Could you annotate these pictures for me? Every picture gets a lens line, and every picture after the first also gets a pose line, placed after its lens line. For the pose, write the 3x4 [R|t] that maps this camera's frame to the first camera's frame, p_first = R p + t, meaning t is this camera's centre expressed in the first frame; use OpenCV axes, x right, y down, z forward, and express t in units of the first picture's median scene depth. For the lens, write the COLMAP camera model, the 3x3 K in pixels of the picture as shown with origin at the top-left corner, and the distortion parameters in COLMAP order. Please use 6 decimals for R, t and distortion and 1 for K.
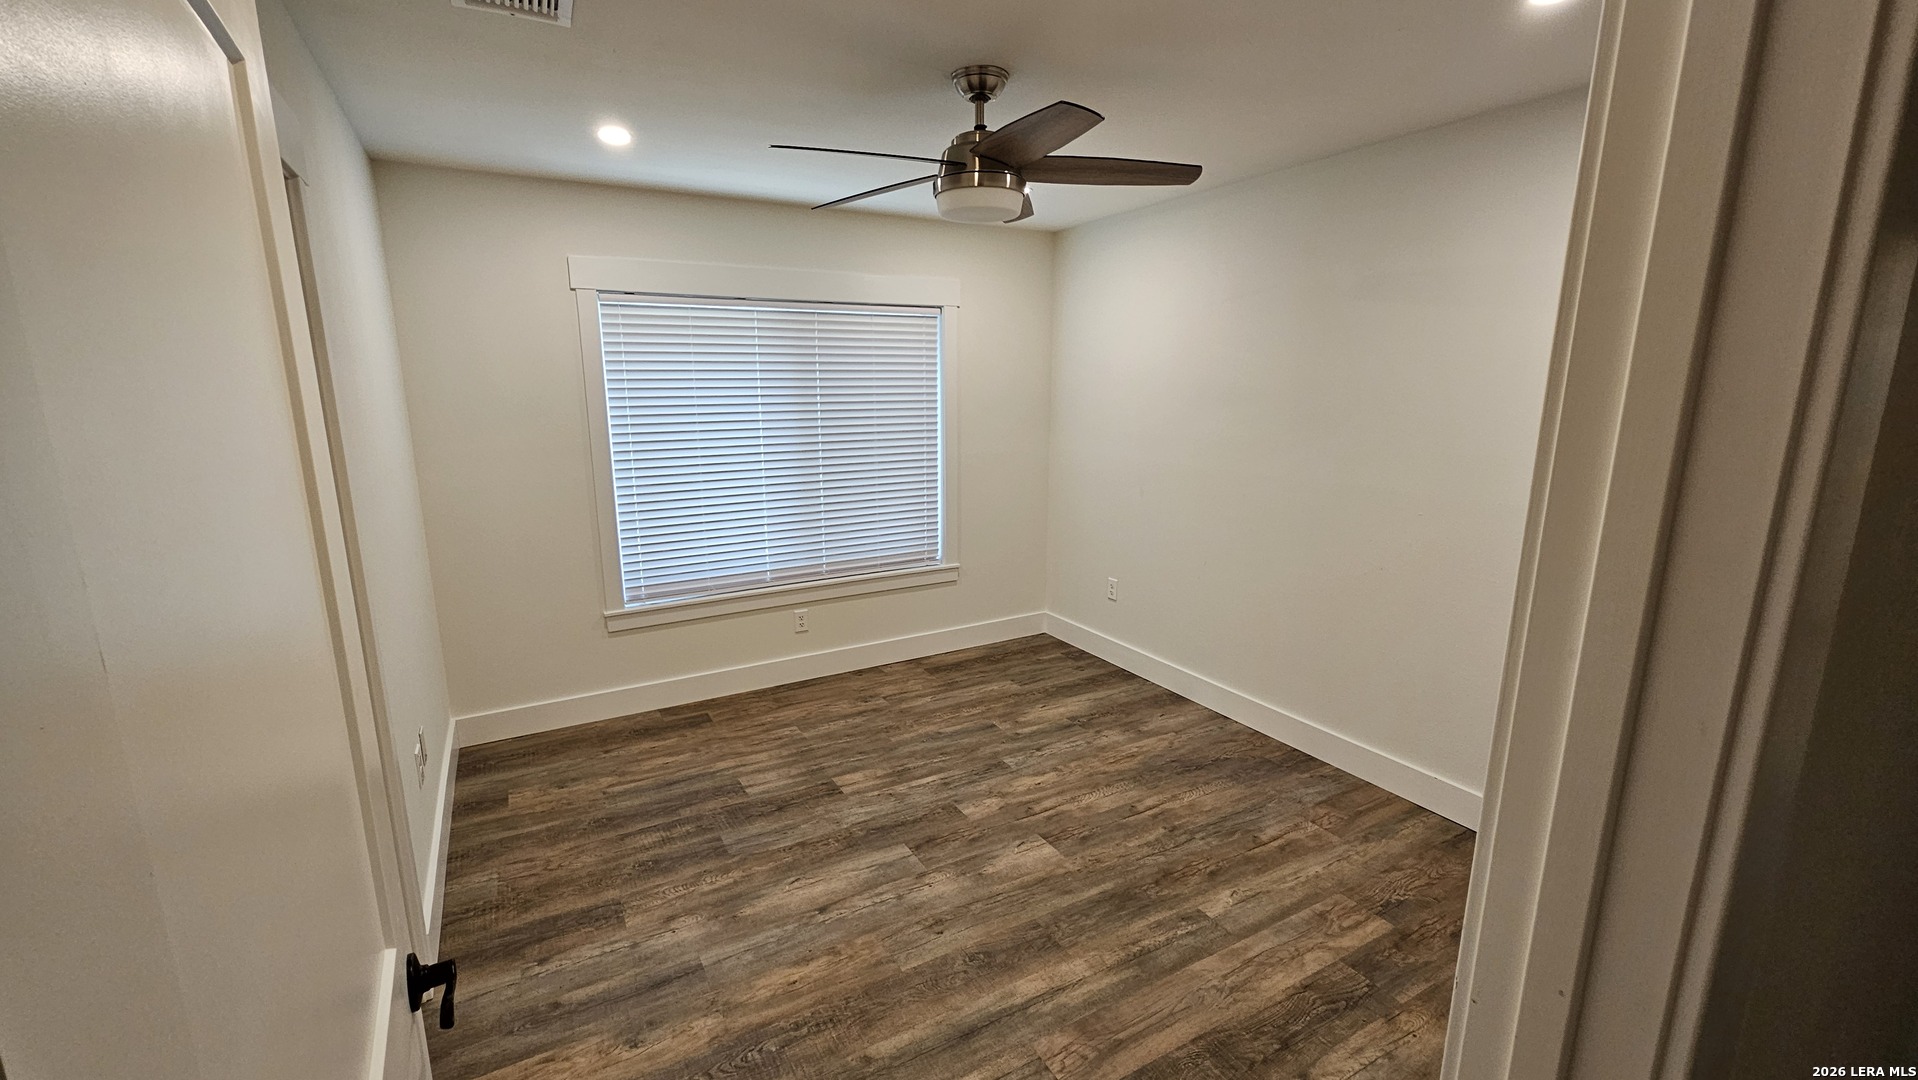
lens RADIAL K [[784.0, 0, 951.8], [0, 784.0, 541.9], [0, 0, 1]] dist [0.002724, 0.000123]
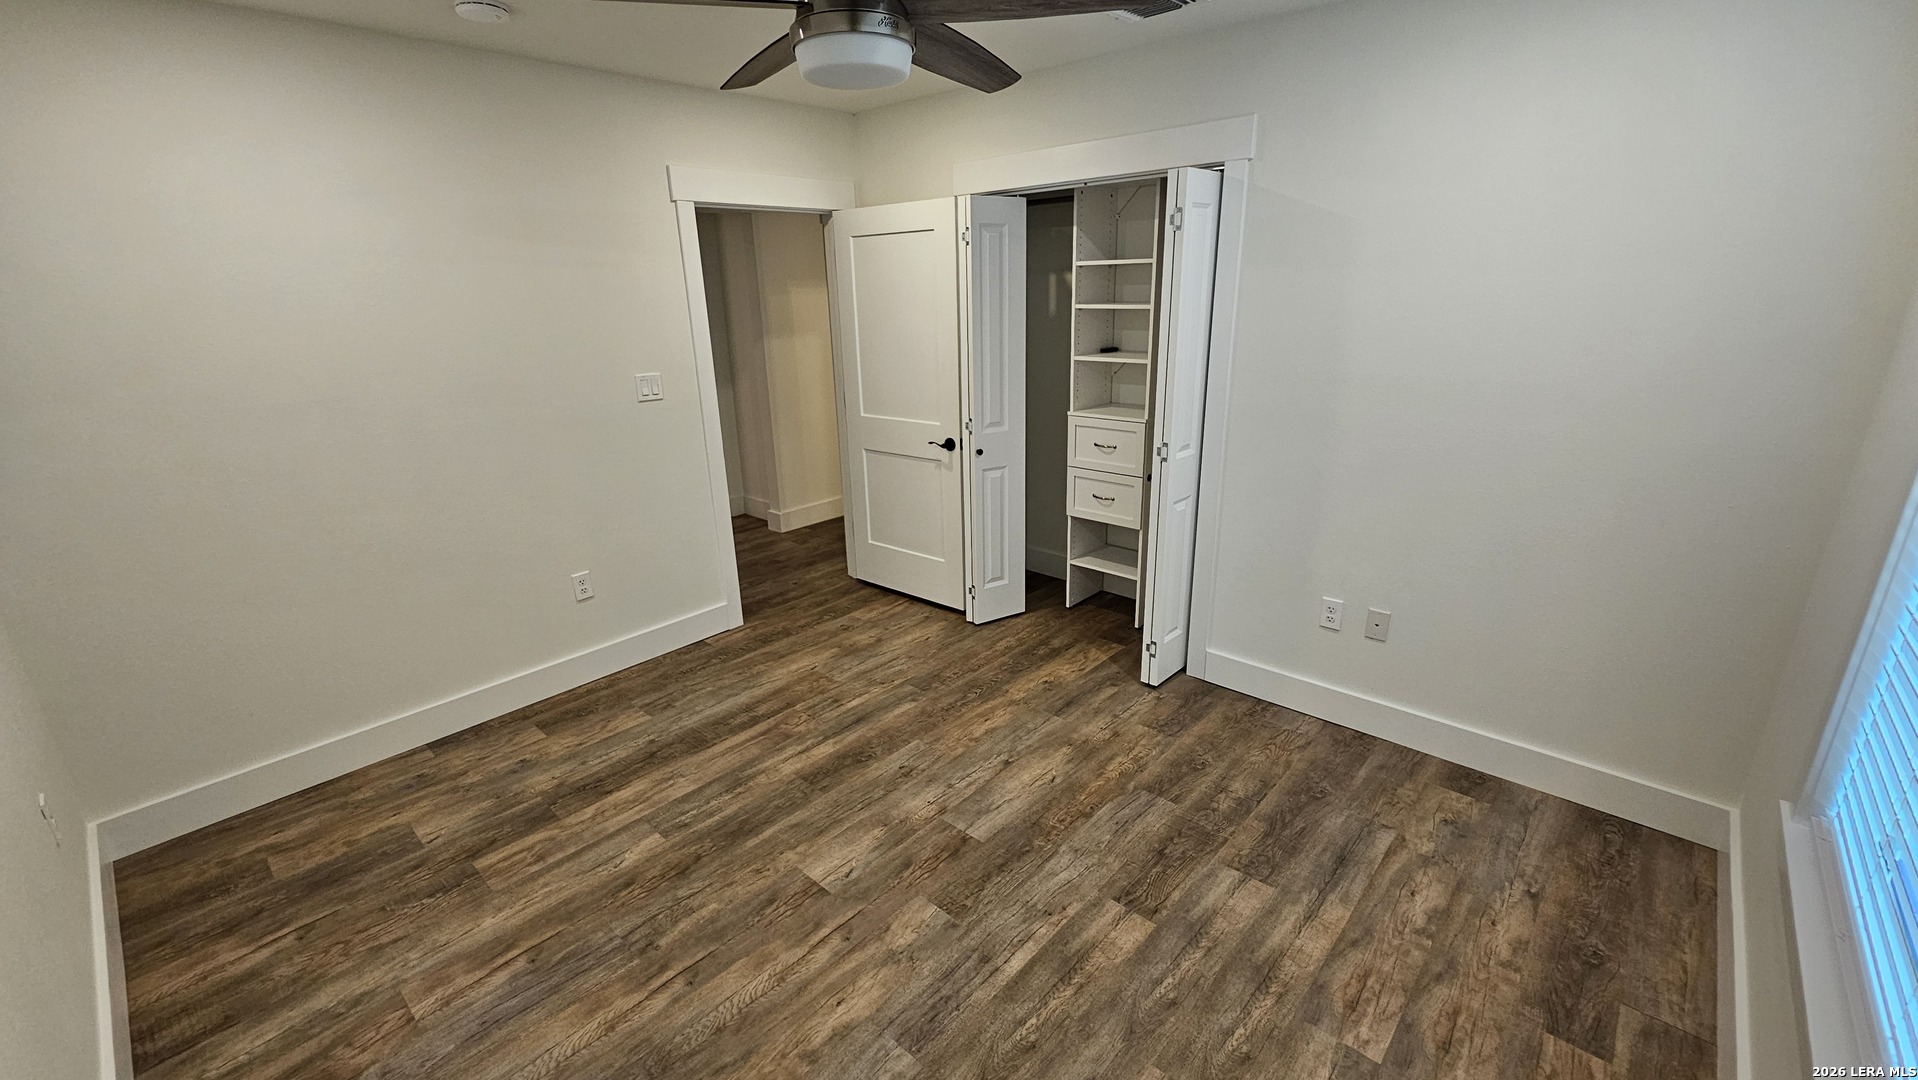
lens RADIAL K [[784.0, 0, 961.6], [0, 784.0, 540.2], [0, 0, 1]] dist [0.002724, 0.000123]
pose [[-0.945928, 0.125741, -0.299015, 0.188859], [-0.039097, 0.870896, 0.489909, -0.353815], [0.322012, 0.475110, -0.818889, 1.624640]]
